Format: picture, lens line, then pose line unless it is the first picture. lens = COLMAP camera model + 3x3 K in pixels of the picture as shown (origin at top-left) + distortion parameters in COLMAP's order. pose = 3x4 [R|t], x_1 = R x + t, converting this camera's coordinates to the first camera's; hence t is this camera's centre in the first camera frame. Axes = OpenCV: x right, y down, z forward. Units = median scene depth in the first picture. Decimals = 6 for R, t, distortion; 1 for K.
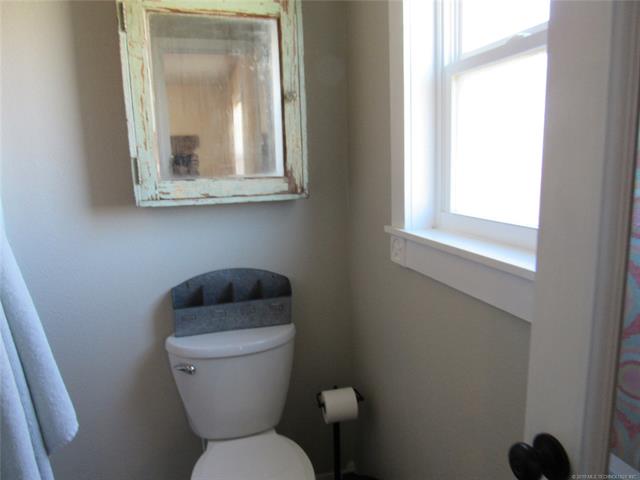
lens RADIAL K [[457.7, 0, 319.5], [0, 457.7, 241.6], [0, 0, 1]] dist [-0.029928, 0.013216]
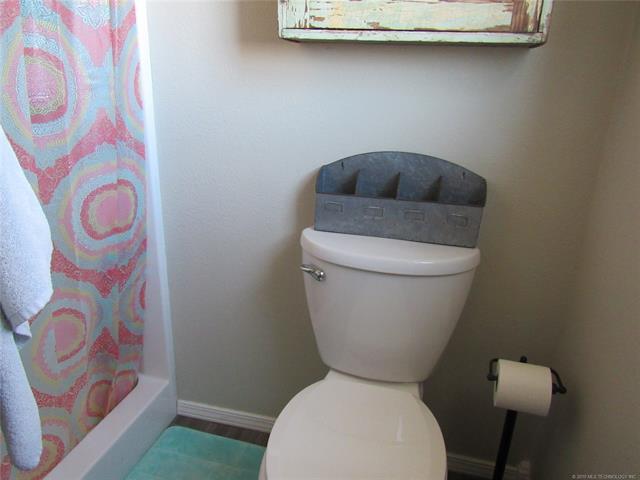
lens RADIAL K [[457.7, 0, 323.8], [0, 457.7, 239.6], [0, 0, 1]] dist [-0.029928, 0.013216]
pose [[0.866571, 0.220519, -0.447689, 0.043505], [-0.143323, 0.969256, 0.200004, 0.070027], [0.478030, -0.109154, 0.871535, 0.337921]]
